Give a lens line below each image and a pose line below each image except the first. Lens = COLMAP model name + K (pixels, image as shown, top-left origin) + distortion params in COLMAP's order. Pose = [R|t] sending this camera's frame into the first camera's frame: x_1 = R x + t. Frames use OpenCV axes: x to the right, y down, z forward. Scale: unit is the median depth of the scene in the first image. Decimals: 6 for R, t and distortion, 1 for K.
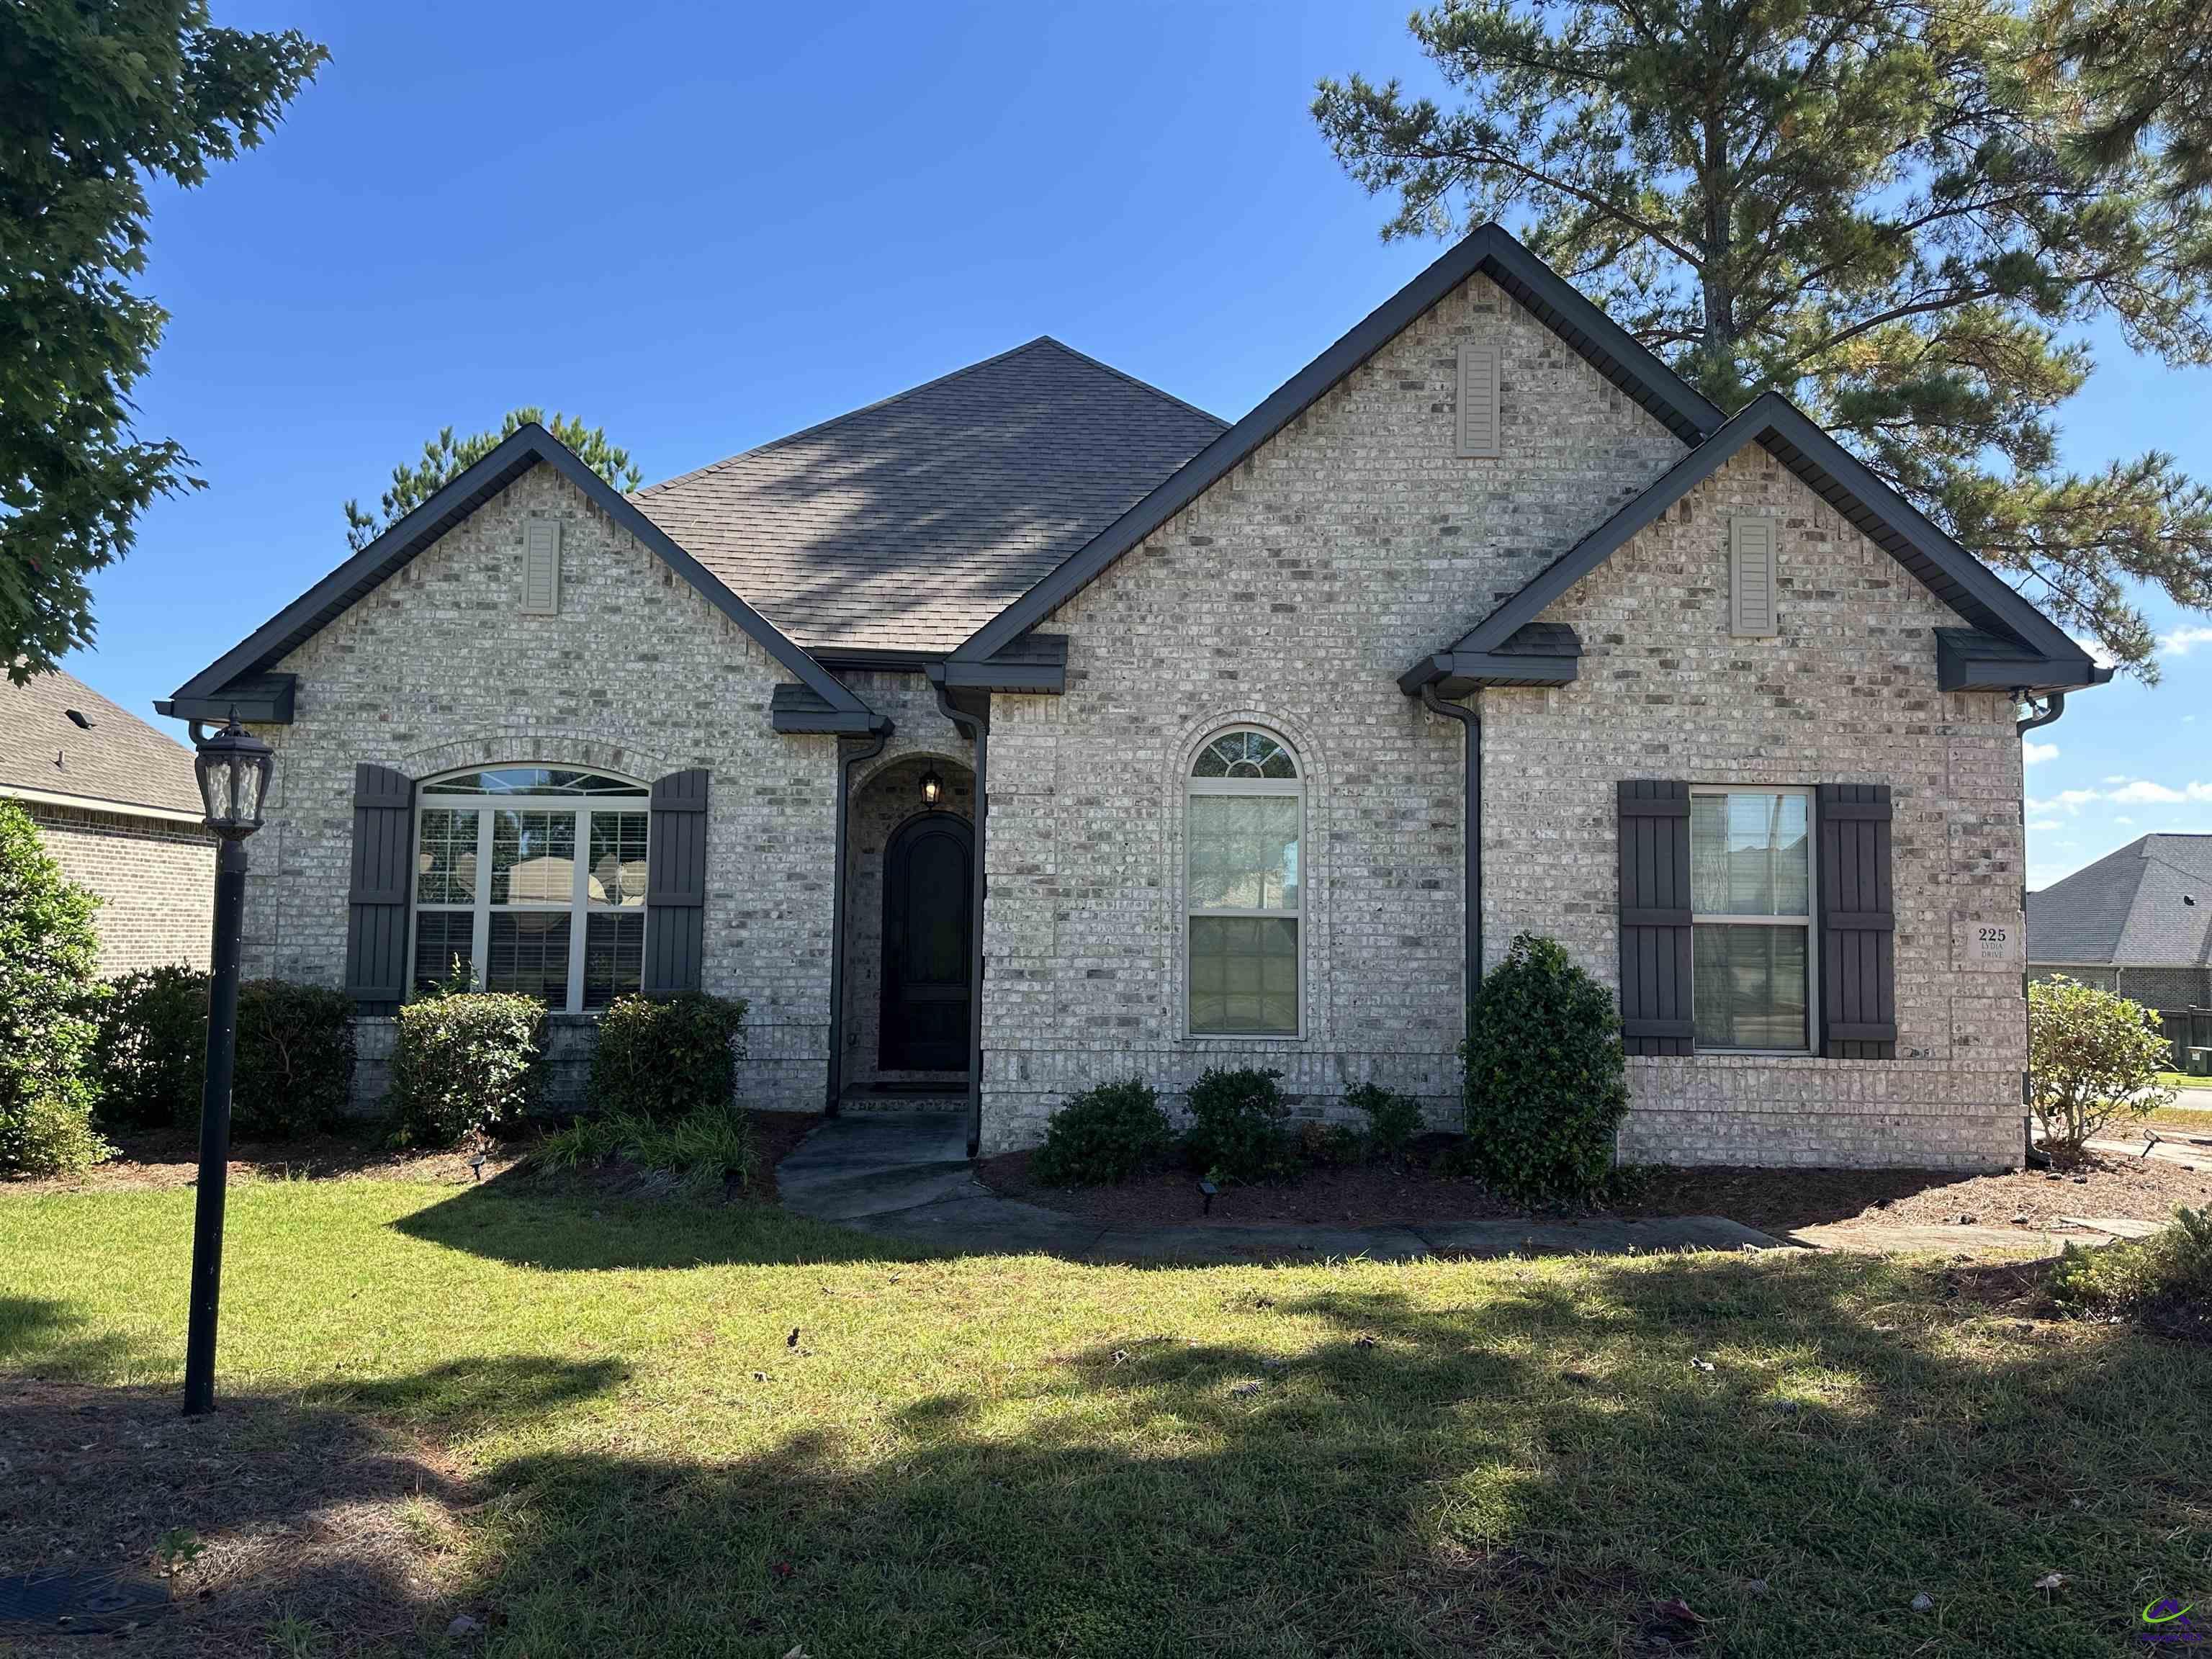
lens RADIAL K [[1551.8, 0, 1106.0], [0, 1551.8, 829.5], [0, 0, 1]] dist [0.167705, -0.232723]
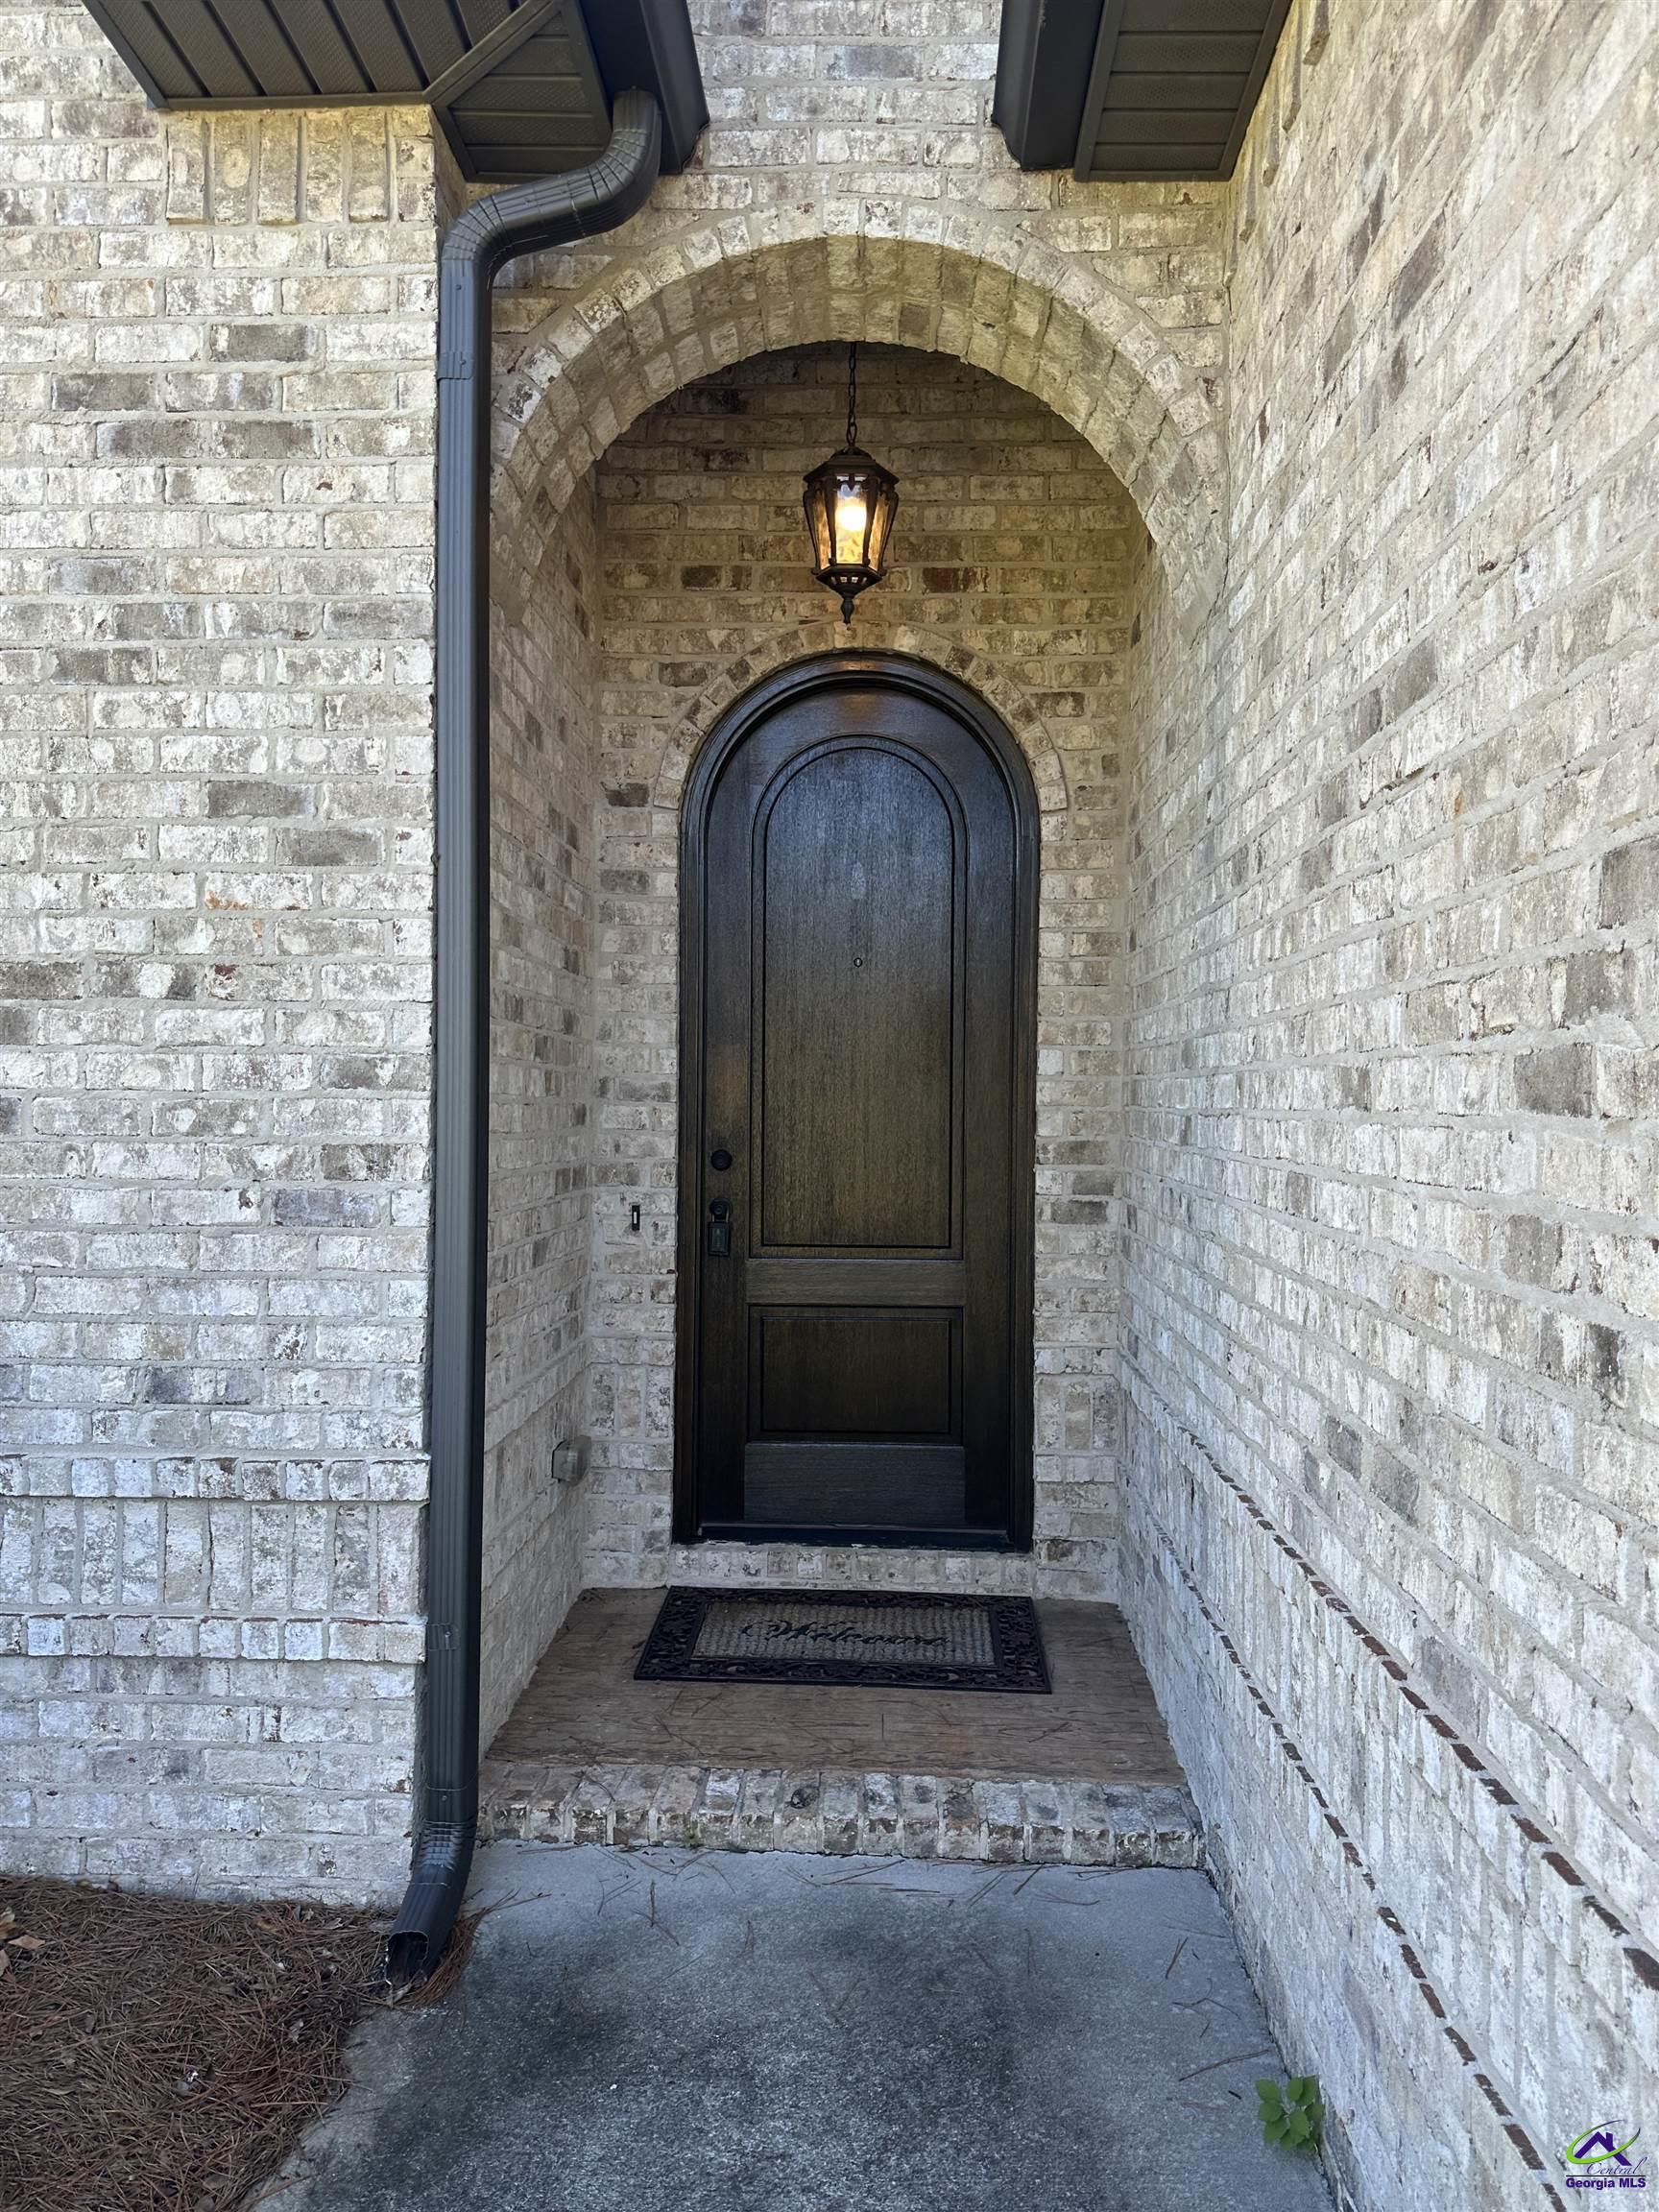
lens RADIAL K [[1551.8, 0, 829.5], [0, 1551.8, 1106.0], [0, 0, 1]] dist [0.167705, -0.232723]
pose [[0.997836, -0.001514, -0.065736, -0.106763], [0.005969, 0.997692, 0.067635, 0.057242], [0.065482, -0.067881, 0.995542, 0.788633]]
